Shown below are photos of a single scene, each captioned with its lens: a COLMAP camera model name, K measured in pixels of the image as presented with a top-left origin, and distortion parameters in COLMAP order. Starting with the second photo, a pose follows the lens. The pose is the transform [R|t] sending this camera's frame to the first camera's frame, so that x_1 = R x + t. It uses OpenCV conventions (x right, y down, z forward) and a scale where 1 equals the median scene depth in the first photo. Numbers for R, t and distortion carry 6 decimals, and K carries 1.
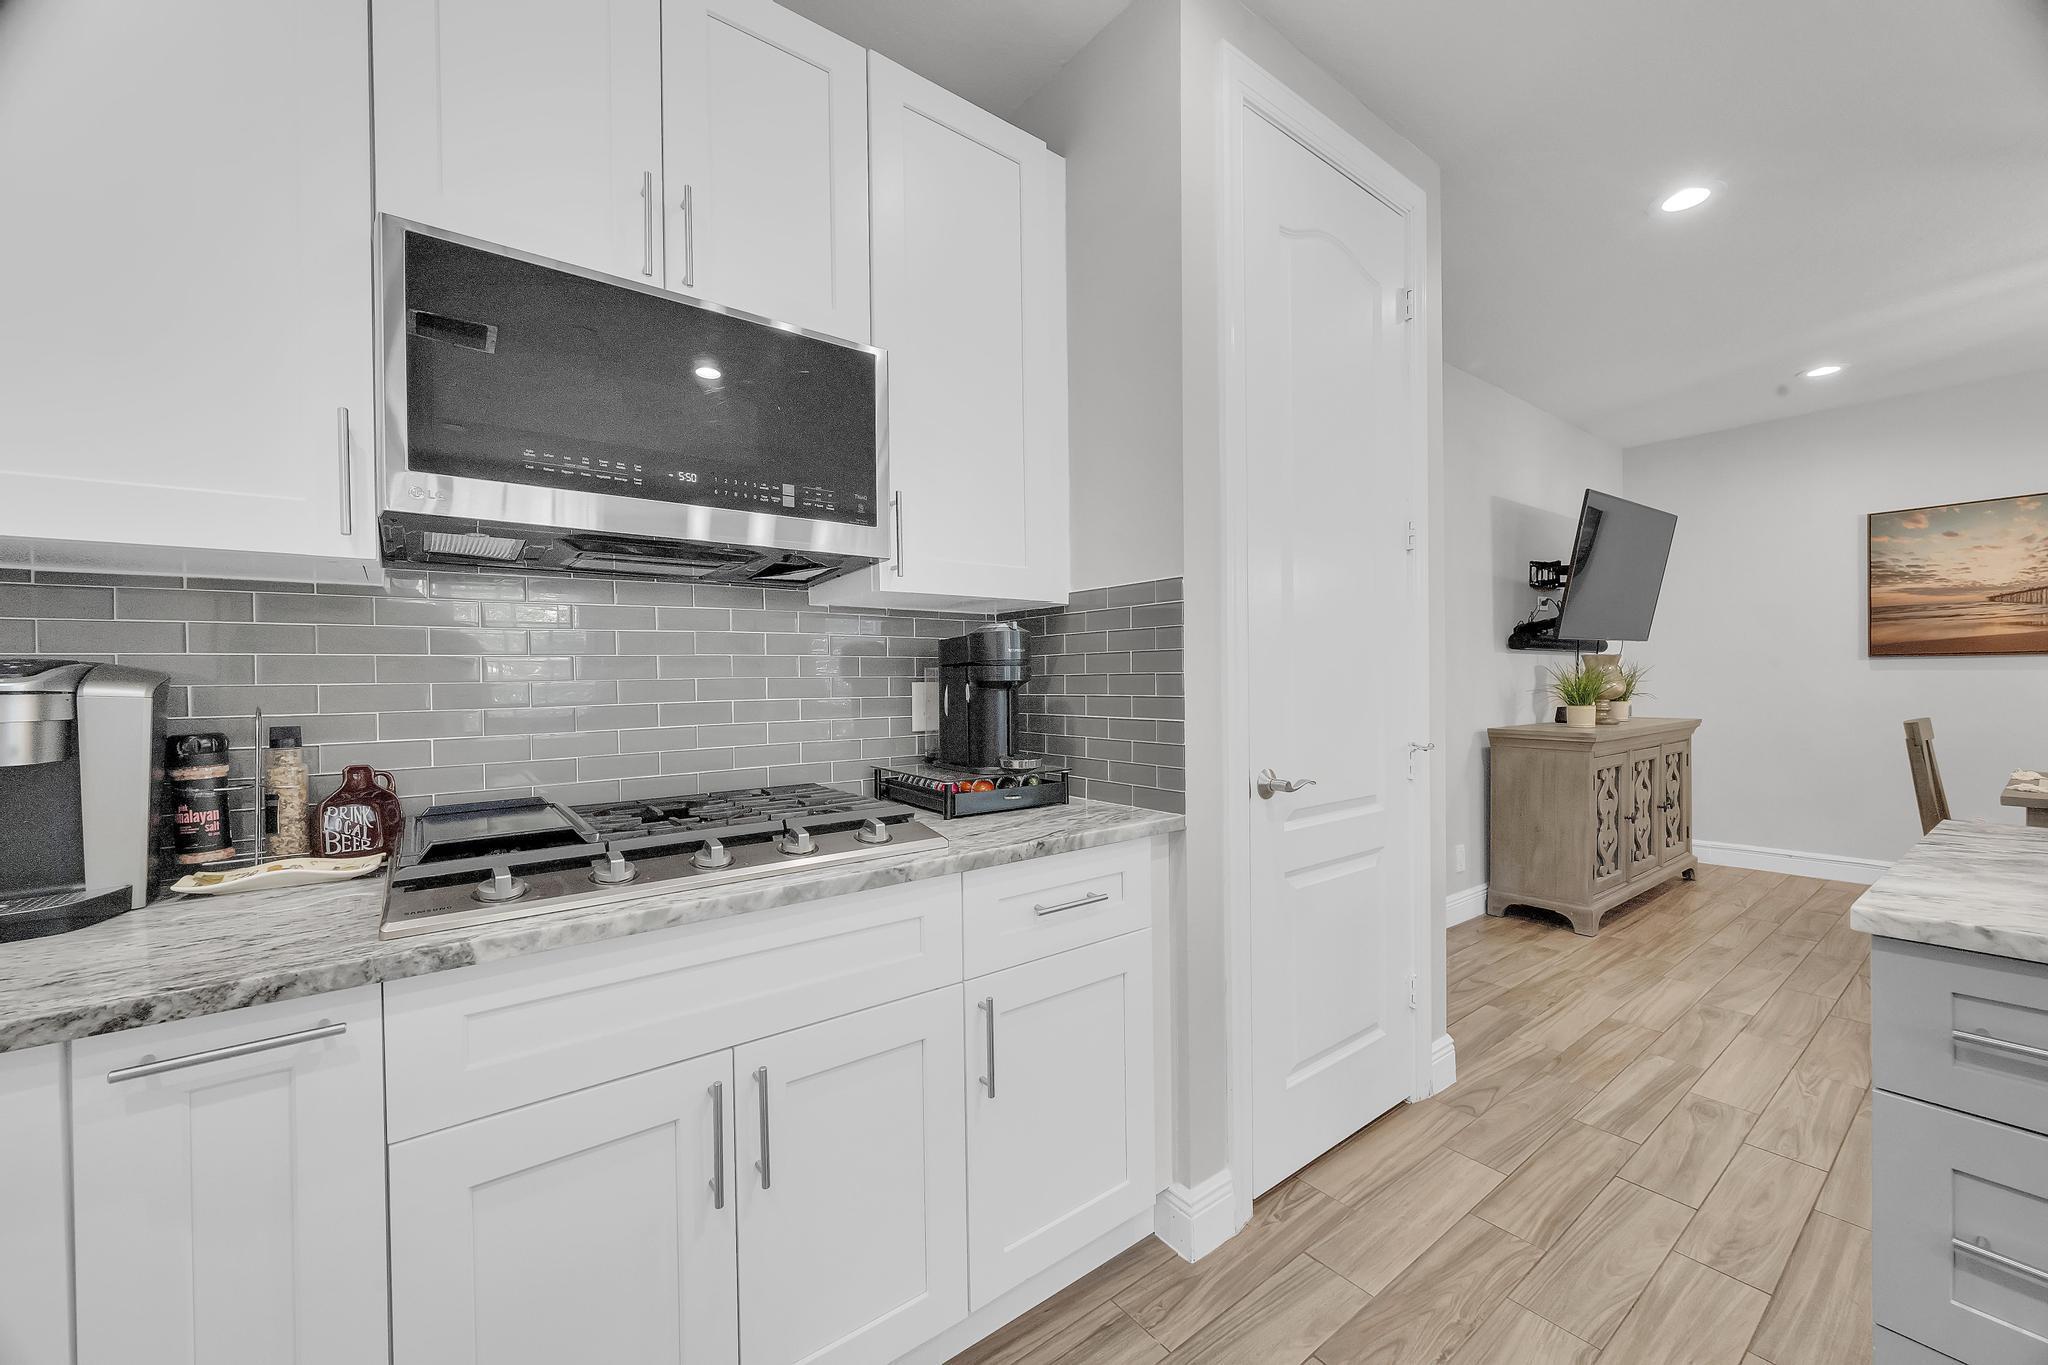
lens RADIAL K [[795.4, 0, 1031.1], [0, 795.4, 682.8], [0, 0, 1]] dist [0.006521, 0.000435]
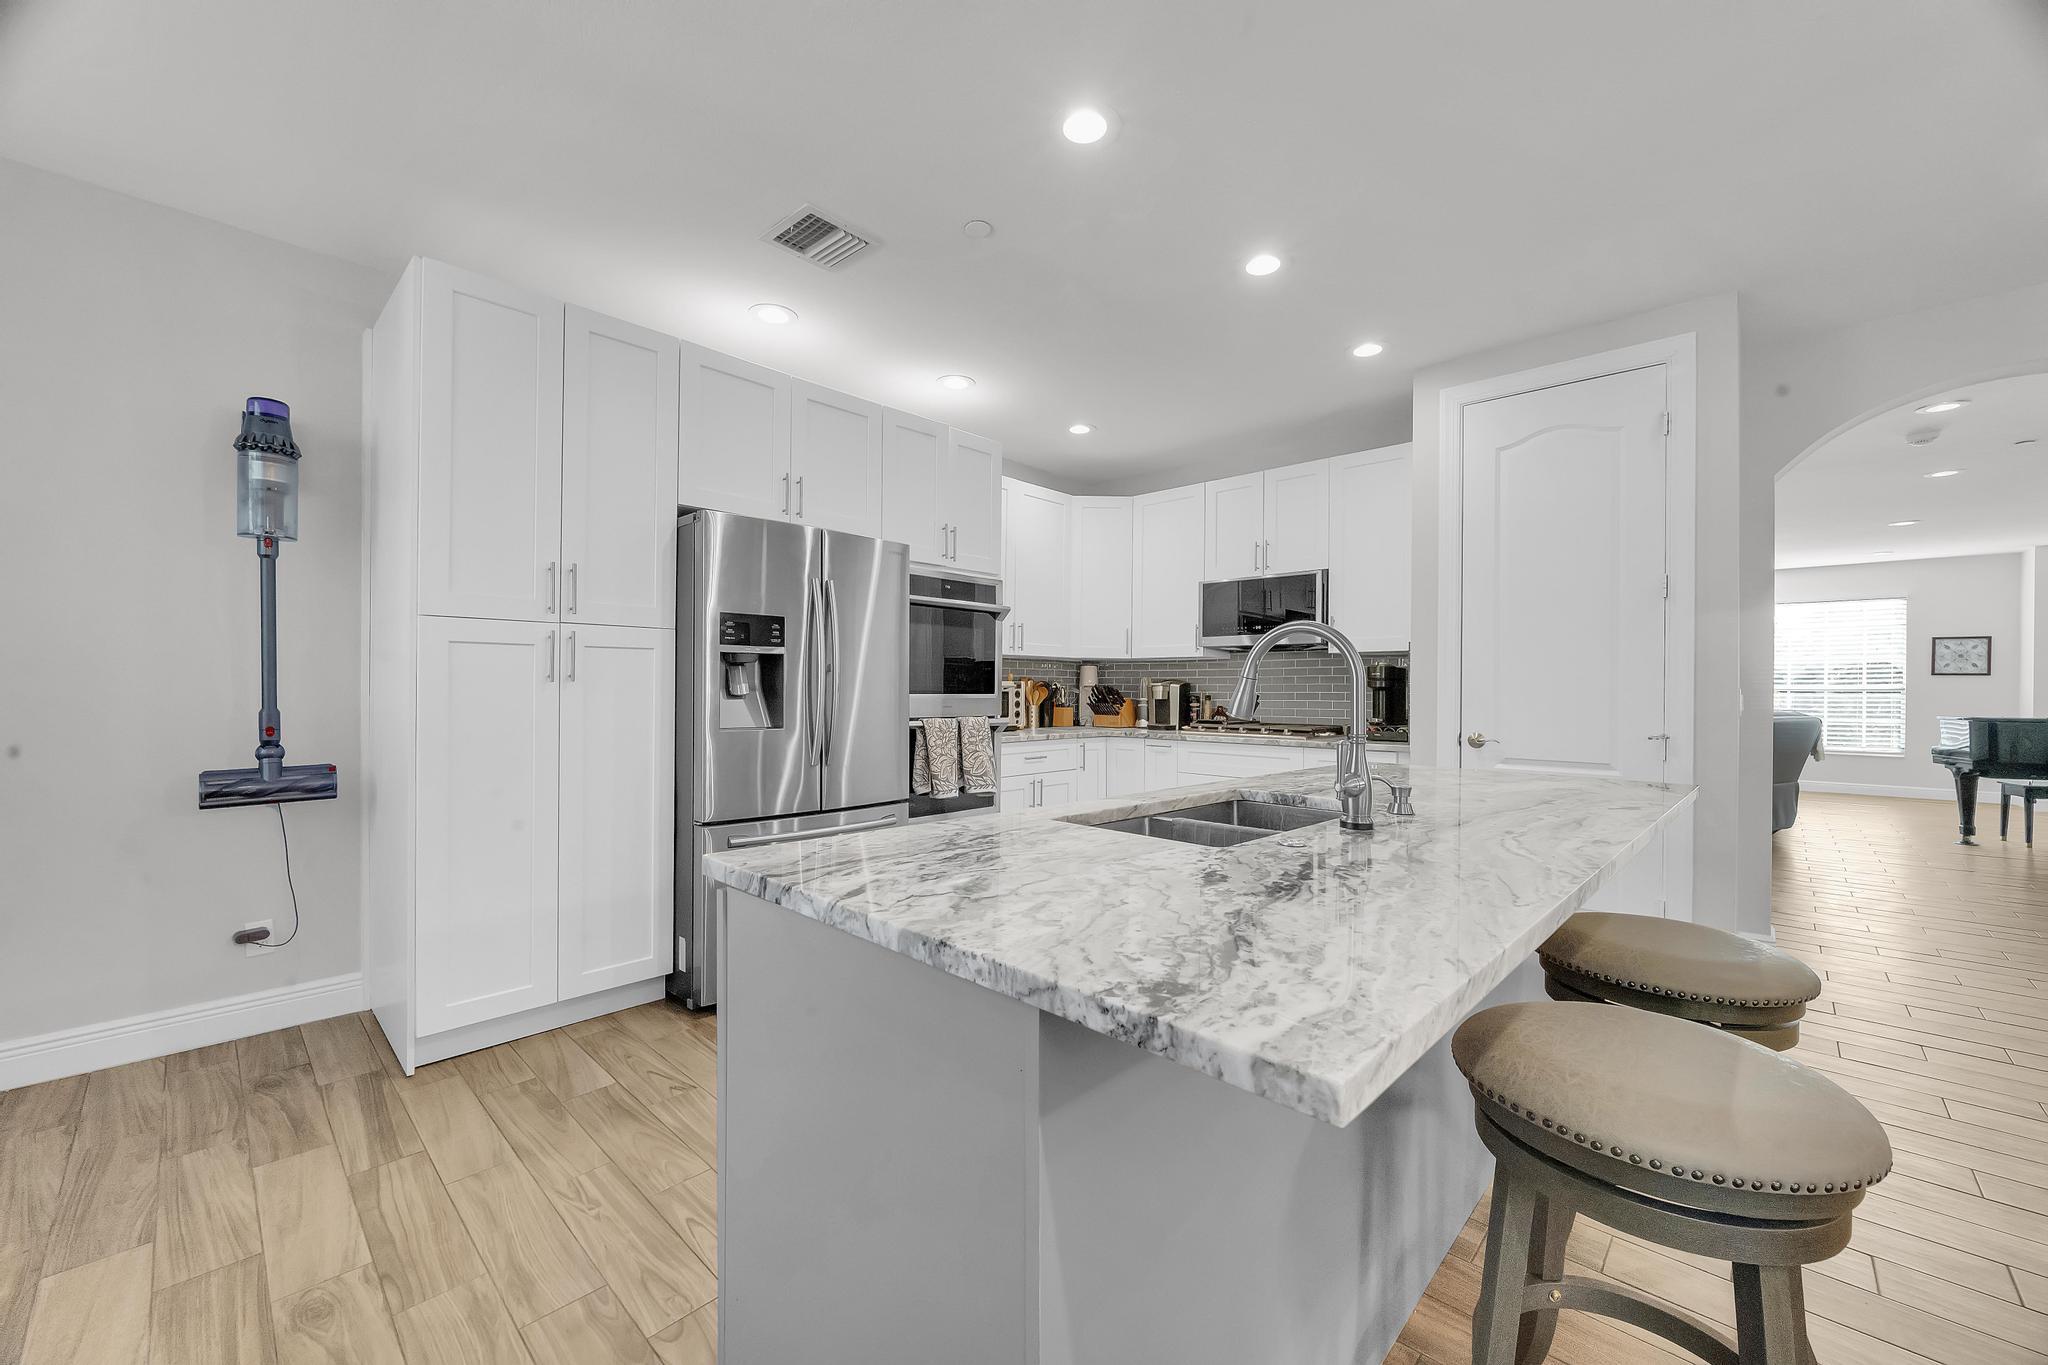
lens RADIAL K [[806.1, 0, 1031.5], [0, 806.1, 679.2], [0, 0, 1]] dist [0.006039, 0.000478]
pose [[0.191840, 0.004570, -0.981416, 0.928515], [-0.016846, 0.999857, 0.001363, -0.004851], [0.981282, 0.016272, 0.191889, -0.214537]]
